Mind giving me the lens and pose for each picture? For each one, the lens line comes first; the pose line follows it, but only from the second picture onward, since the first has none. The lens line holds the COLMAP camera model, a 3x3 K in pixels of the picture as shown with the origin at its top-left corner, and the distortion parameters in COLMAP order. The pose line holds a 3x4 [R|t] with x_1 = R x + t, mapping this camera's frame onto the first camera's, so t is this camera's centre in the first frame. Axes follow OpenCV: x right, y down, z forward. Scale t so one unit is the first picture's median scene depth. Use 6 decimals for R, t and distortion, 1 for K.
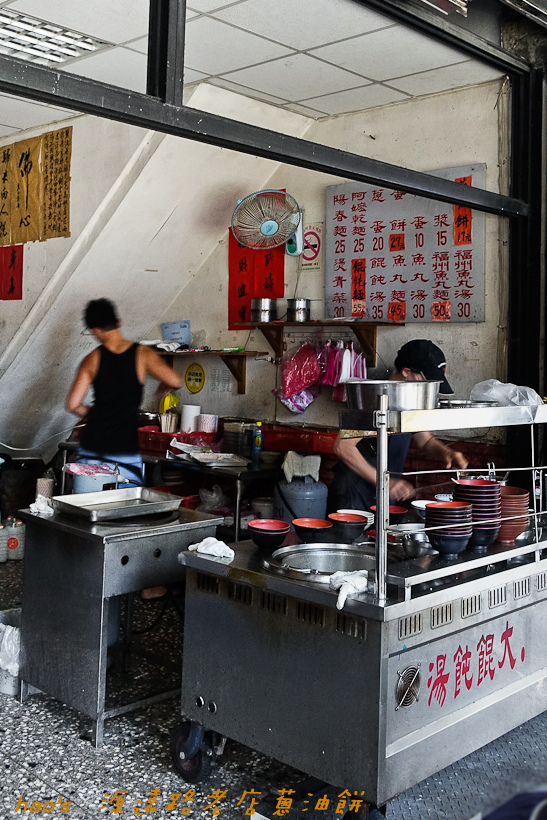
lens RADIAL K [[890.2, 0, 275.7], [0, 890.2, 317.4], [0, 0, 1]] dist [0.002401, 0.025221]
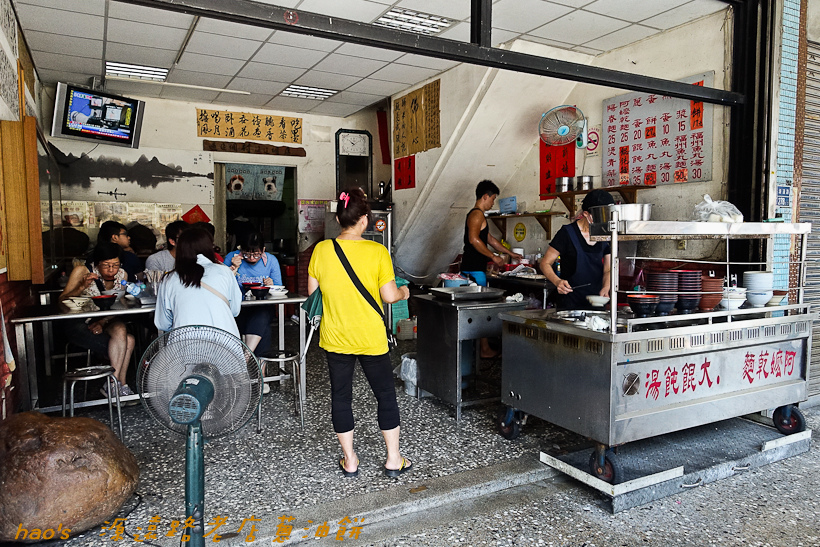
lens RADIAL K [[572.9, 0, 406.1], [0, 572.9, 273.1], [0, 0, 1]] dist [0.005903, -0.002135]
pose [[0.951818, -0.007103, -0.306581, 0.040601], [0.039156, 0.994364, 0.098526, 0.042782], [0.304153, -0.105783, 0.946732, -0.072658]]
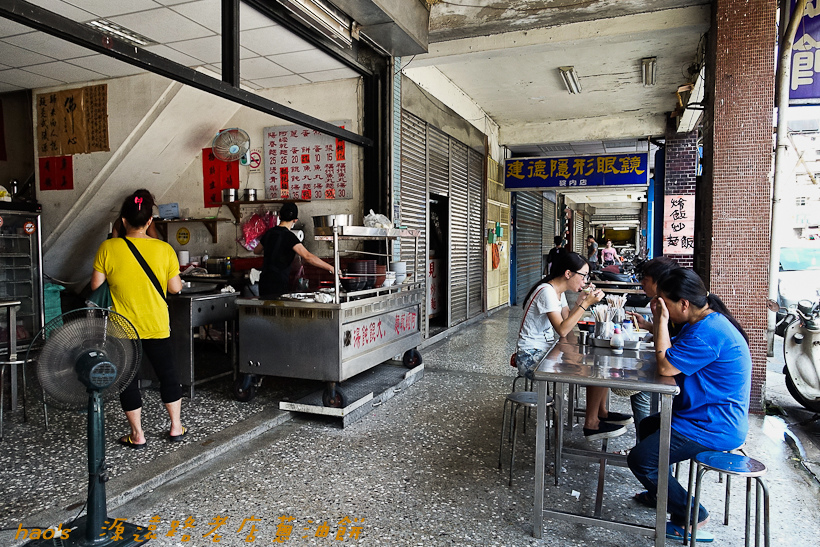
lens RADIAL K [[574.0, 0, 383.5], [0, 574.0, 270.8], [0, 0, 1]] dist [0.017798, -0.000693]
pose [[0.935819, -0.045235, 0.349566, -0.160983], [0.011405, 0.995098, 0.098237, 0.039647], [-0.352296, -0.087945, 0.931747, -0.260991]]
